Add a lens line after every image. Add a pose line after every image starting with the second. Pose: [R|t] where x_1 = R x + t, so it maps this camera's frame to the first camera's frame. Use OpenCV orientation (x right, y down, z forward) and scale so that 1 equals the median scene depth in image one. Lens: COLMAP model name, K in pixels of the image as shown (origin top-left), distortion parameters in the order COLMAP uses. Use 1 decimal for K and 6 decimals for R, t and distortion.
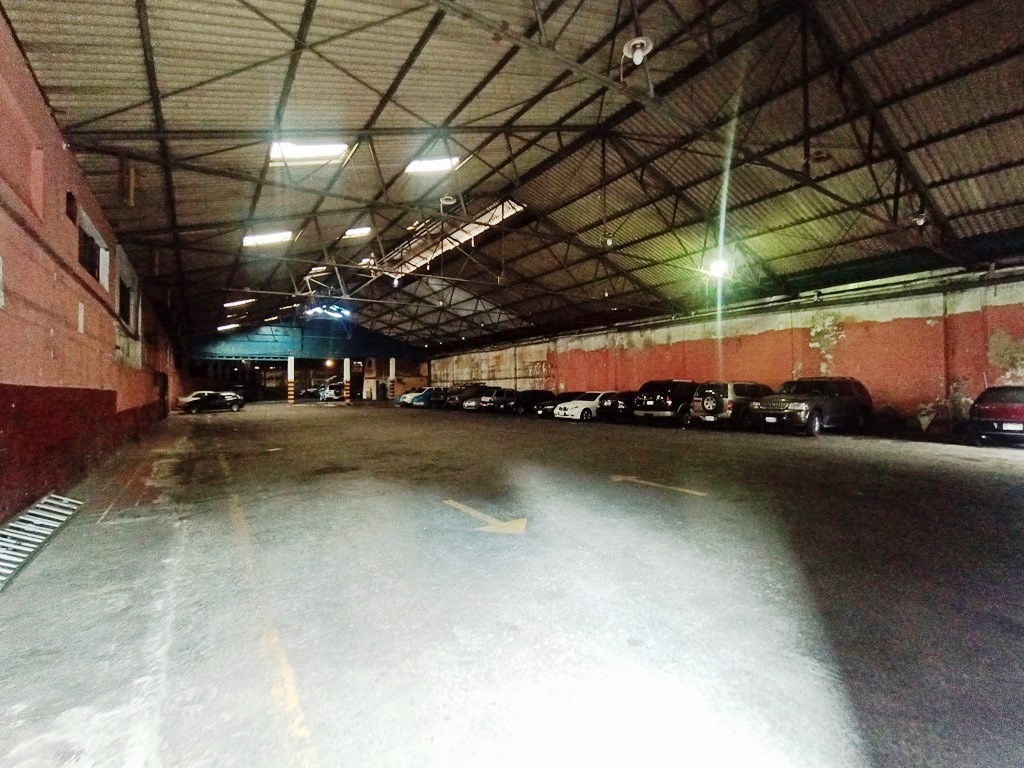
lens RADIAL K [[467.4, 0, 514.7], [0, 467.4, 382.0], [0, 0, 1]] dist [-0.000866, 0.001014]
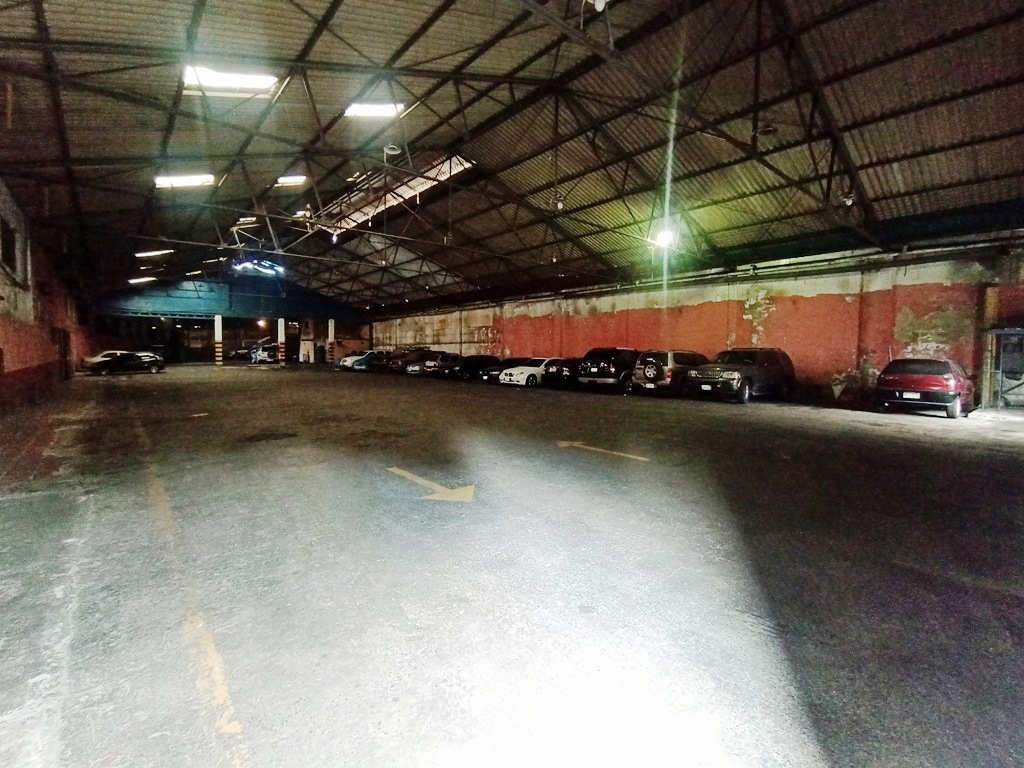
lens RADIAL K [[467.4, 0, 515.1], [0, 467.4, 379.5], [0, 0, 1]] dist [-0.000866, 0.001014]
pose [[0.992909, 0.010527, 0.118406, -0.004813], [-0.018598, 0.997562, 0.067266, 0.000736], [-0.117410, -0.068991, 0.990684, 0.016364]]
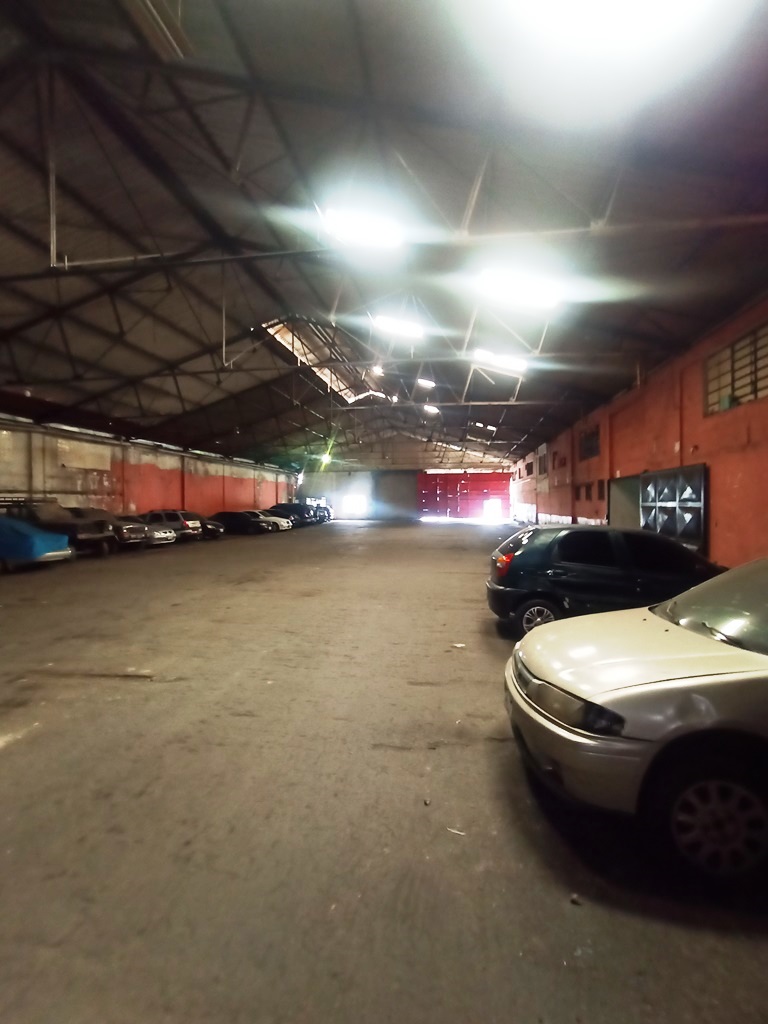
lens RADIAL K [[467.4, 0, 384.3], [0, 467.4, 507.7], [0, 0, 1]] dist [-0.000866, 0.001014]
pose [[-0.744021, -0.006397, 0.668125, -4.747989], [-0.008425, 0.999964, 0.000192, 0.043544], [-0.668103, -0.005486, -0.744049, 8.200608]]
